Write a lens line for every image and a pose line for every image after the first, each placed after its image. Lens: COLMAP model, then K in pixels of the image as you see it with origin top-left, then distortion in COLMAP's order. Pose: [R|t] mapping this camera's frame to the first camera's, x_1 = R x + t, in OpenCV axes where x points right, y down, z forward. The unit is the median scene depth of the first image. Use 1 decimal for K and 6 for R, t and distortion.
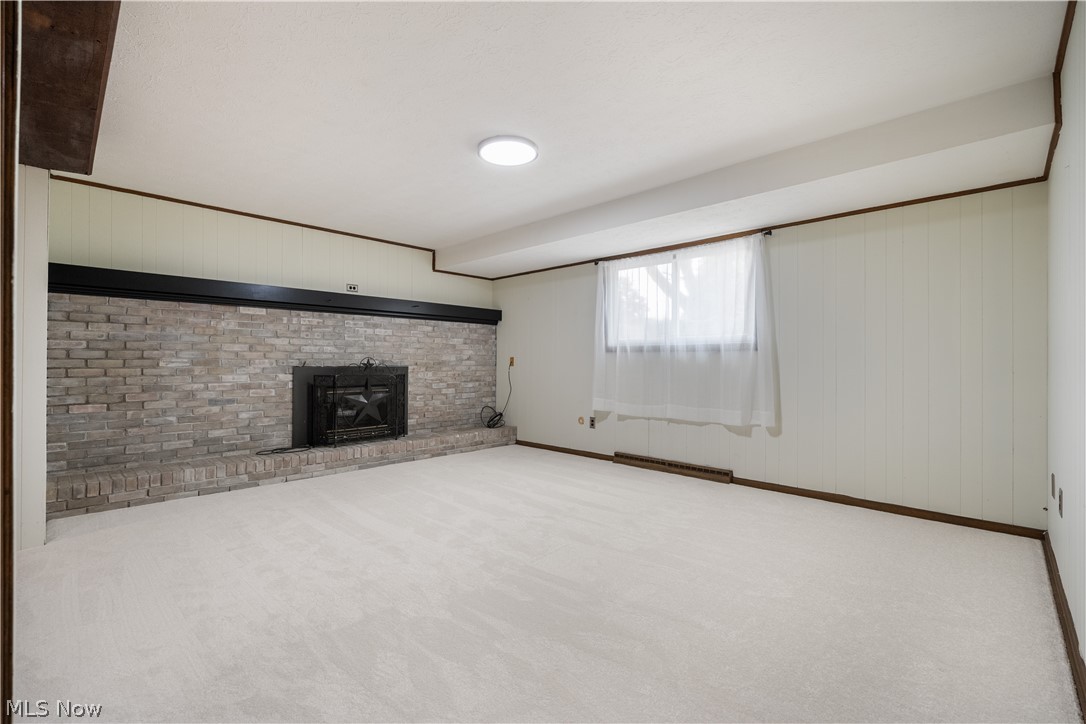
lens RADIAL K [[472.2, 0, 543.5], [0, 472.2, 361.5], [0, 0, 1]] dist [-0.004203, -0.000468]
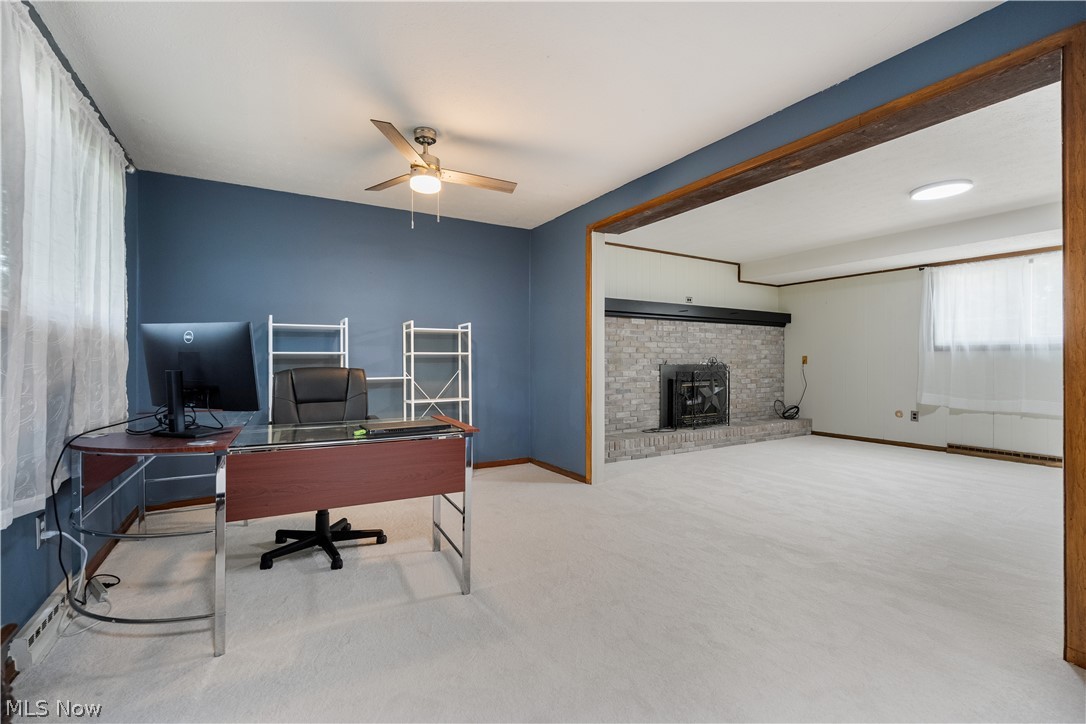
lens RADIAL K [[472.2, 0, 542.7], [0, 472.2, 363.5], [0, 0, 1]] dist [-0.004203, -0.000468]
pose [[0.966647, -0.000886, -0.256111, -0.464801], [0.002879, 0.999968, 0.007407, -0.001922], [0.256096, -0.007897, 0.966619, -0.276043]]
